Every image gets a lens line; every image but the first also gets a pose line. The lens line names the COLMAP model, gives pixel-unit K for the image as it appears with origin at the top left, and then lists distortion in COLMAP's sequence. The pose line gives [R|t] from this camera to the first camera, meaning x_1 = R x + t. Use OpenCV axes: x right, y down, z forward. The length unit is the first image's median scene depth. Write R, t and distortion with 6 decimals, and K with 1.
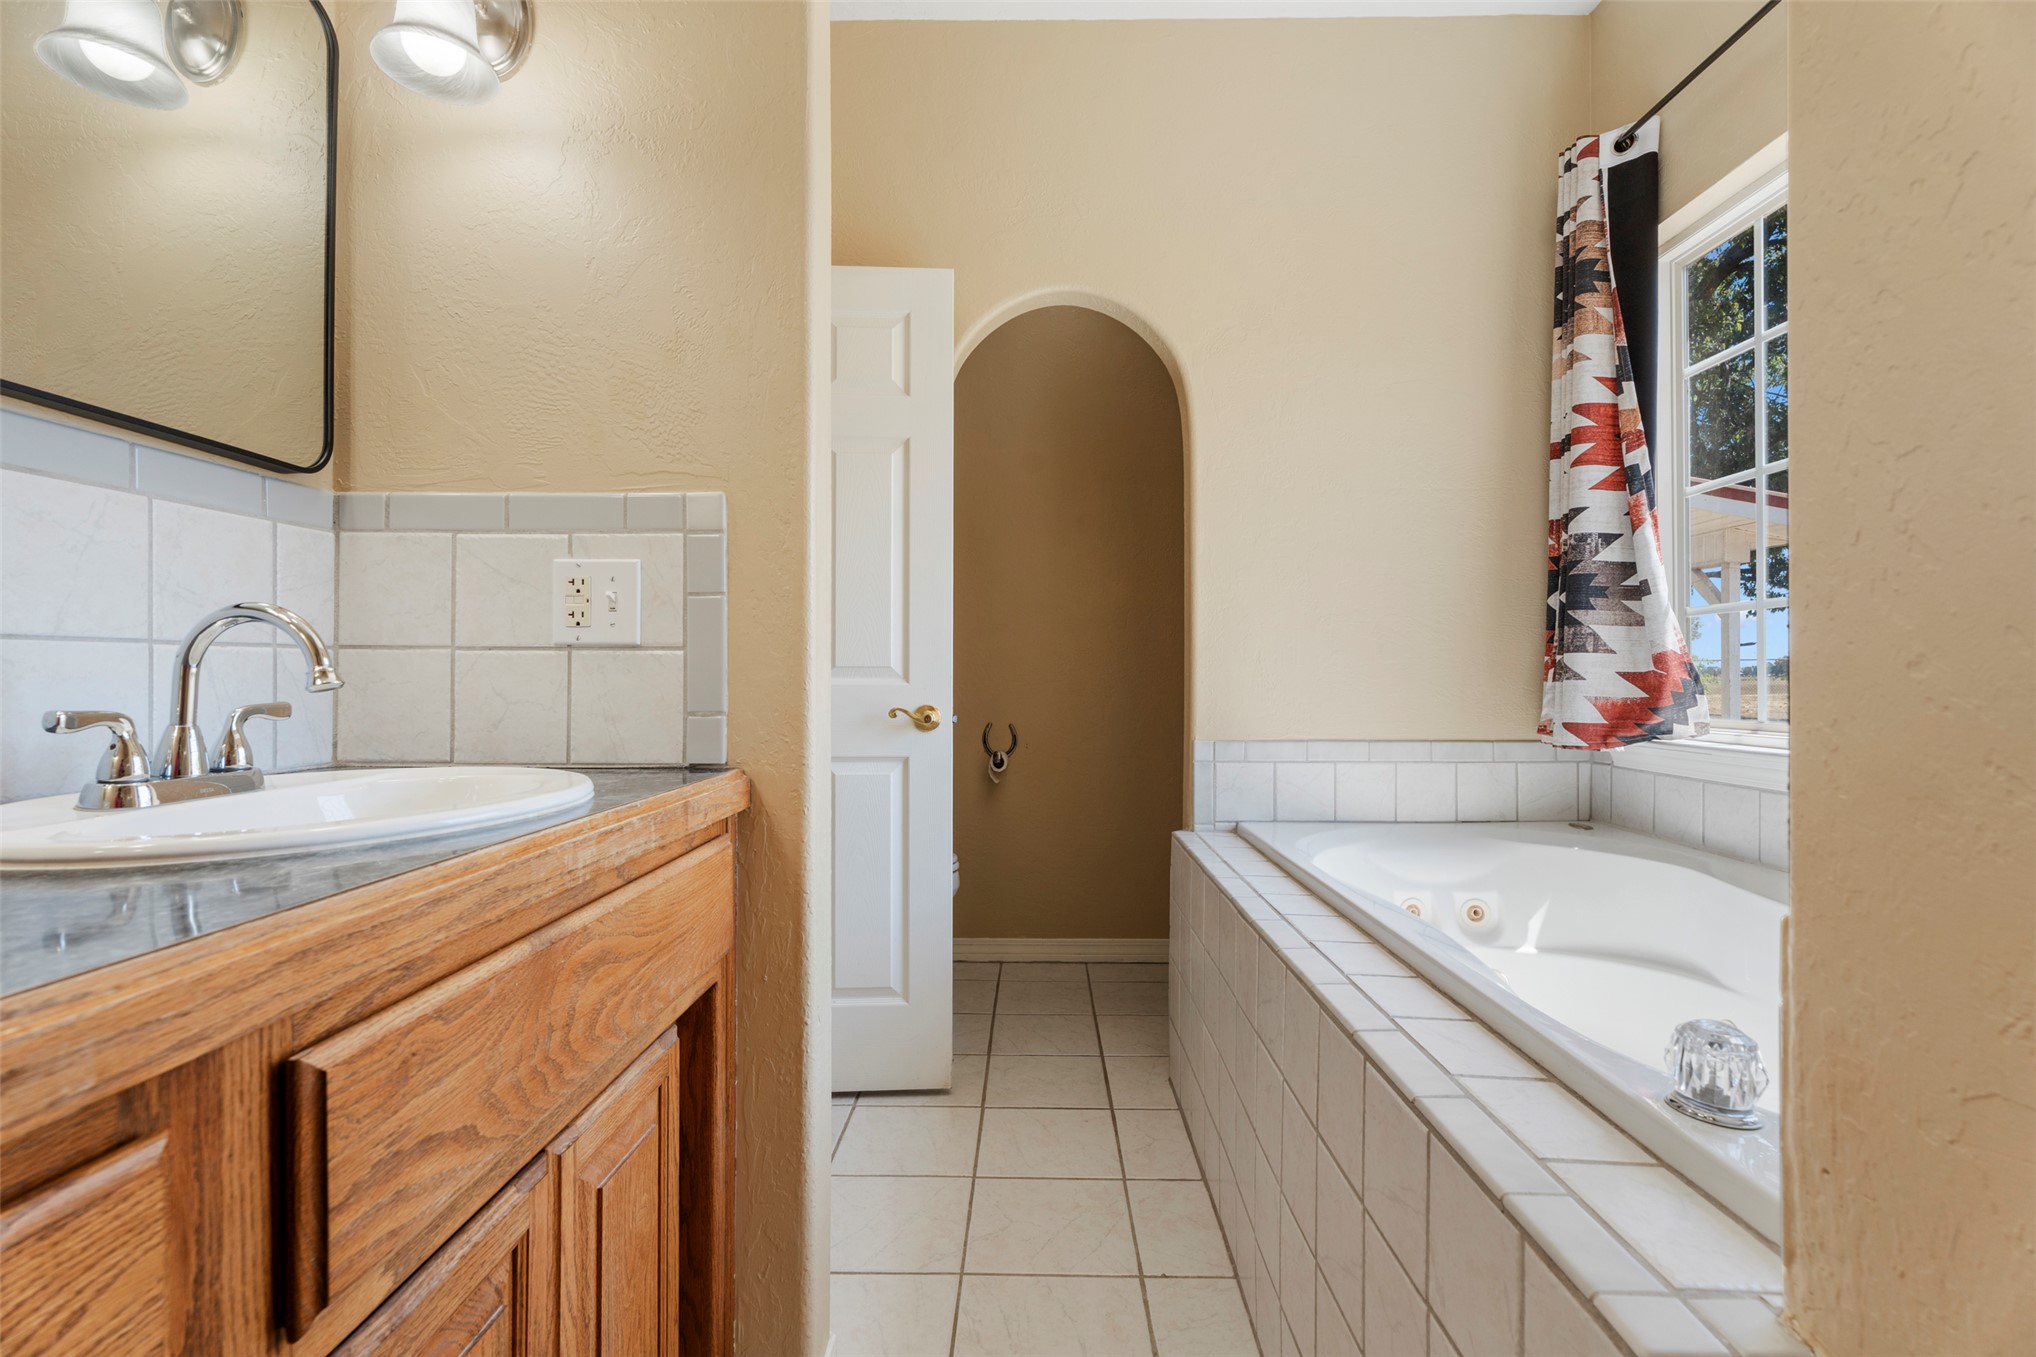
lens RADIAL K [[915.8, 0, 1020.1], [0, 915.8, 673.8], [0, 0, 1]] dist [0.002425, 0.000605]
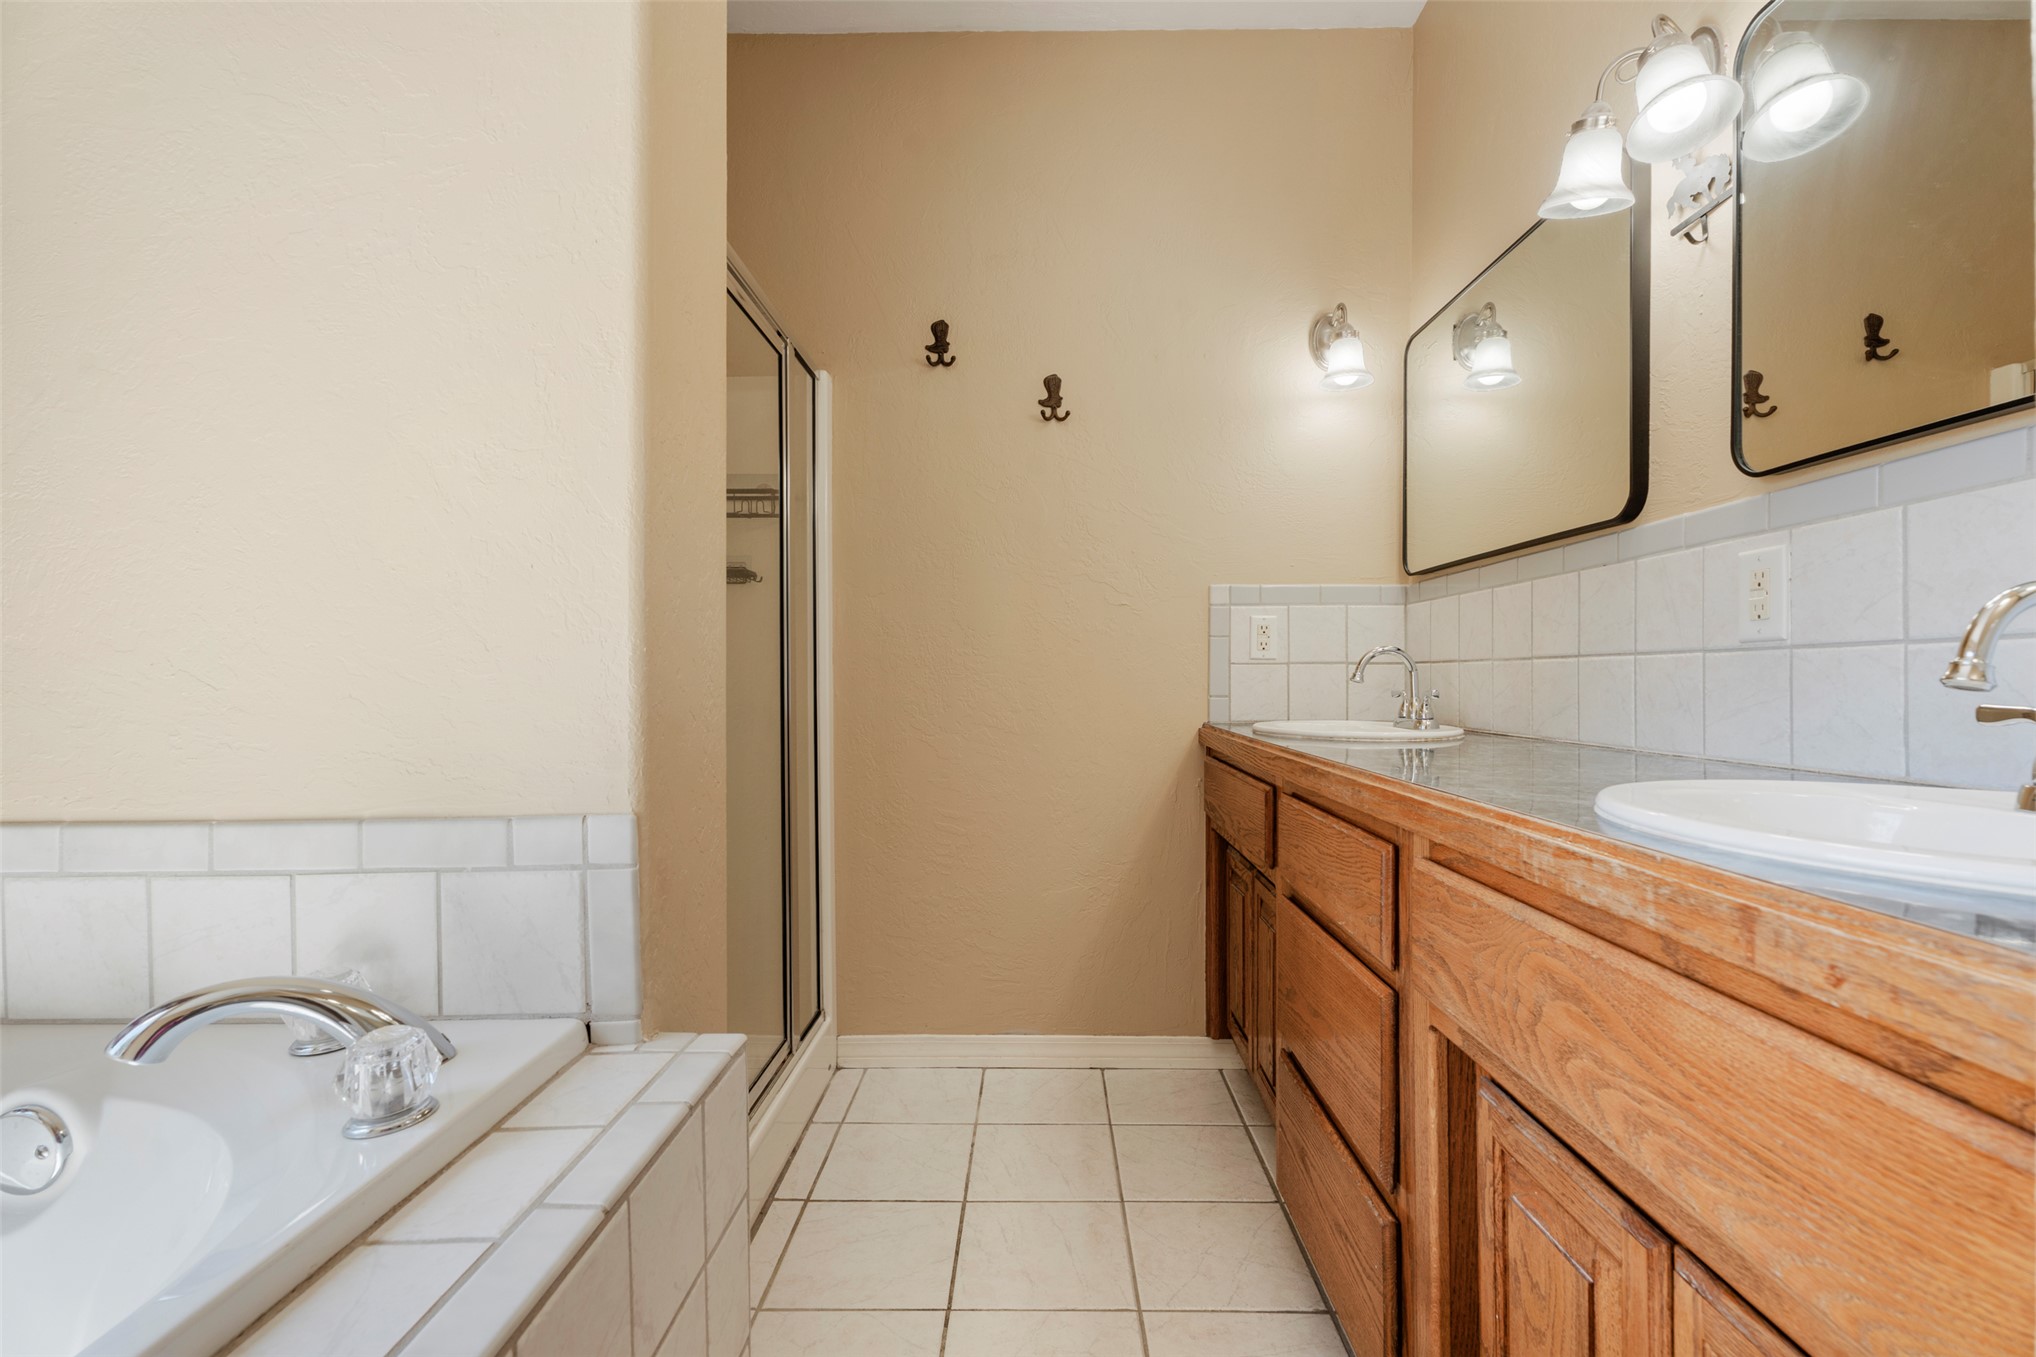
lens RADIAL K [[915.8, 0, 1020.1], [0, 915.8, 673.8], [0, 0, 1]] dist [0.002425, 0.000605]
pose [[-0.999992, 0.001884, 0.003428, 0.069813], [0.001854, 0.999960, -0.008715, 0.008922], [-0.003444, -0.008709, -0.999956, 1.838239]]
